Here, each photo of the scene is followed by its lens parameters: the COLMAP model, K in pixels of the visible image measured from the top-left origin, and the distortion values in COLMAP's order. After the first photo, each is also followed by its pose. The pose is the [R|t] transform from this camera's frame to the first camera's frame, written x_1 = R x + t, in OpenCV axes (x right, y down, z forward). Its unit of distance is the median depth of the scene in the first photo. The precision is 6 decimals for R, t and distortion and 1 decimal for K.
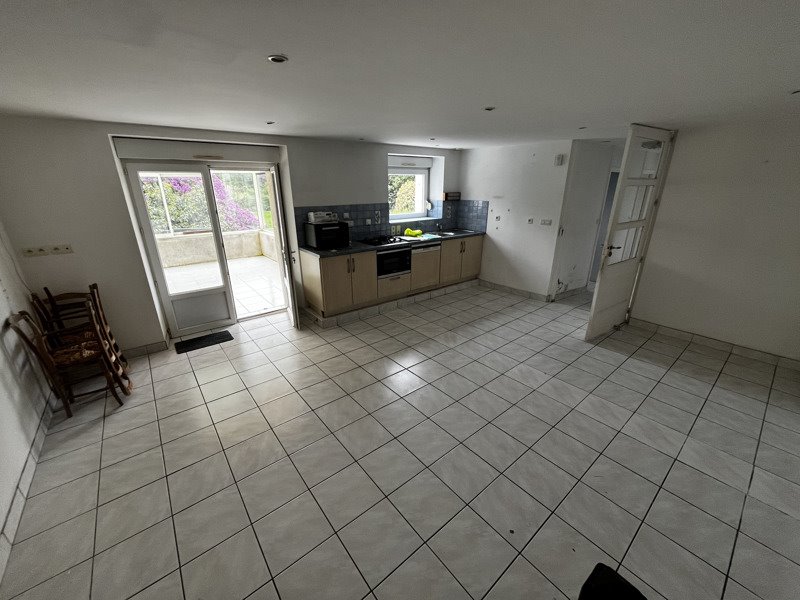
lens RADIAL K [[321.1, 0, 399.1], [0, 321.1, 299.7], [0, 0, 1]] dist [-0.000941, 0.000161]
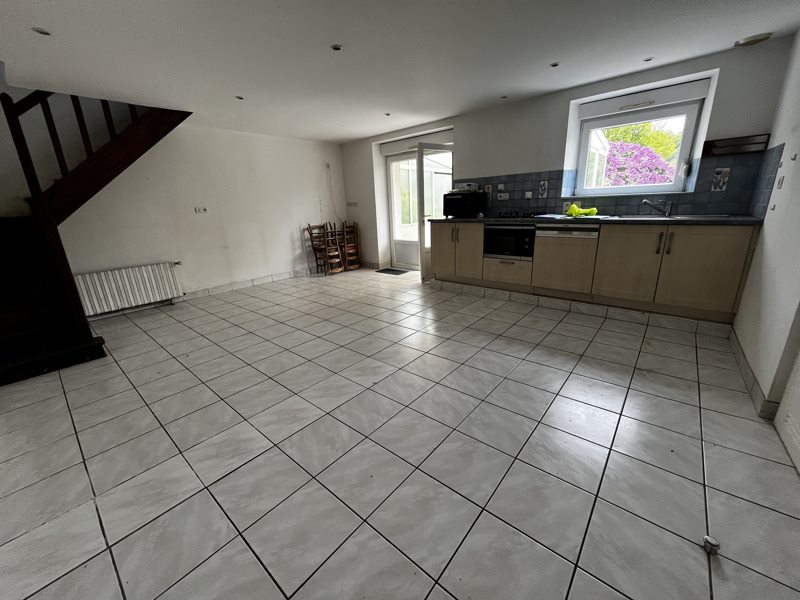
lens RADIAL K [[321.1, 0, 399.8], [0, 321.1, 300.2], [0, 0, 1]] dist [-0.000941, 0.000161]
pose [[0.183944, 0.281208, -0.941853, 0.718129], [-0.295082, 0.929804, 0.219981, -0.074691], [0.937599, 0.237459, 0.254011, 0.550214]]
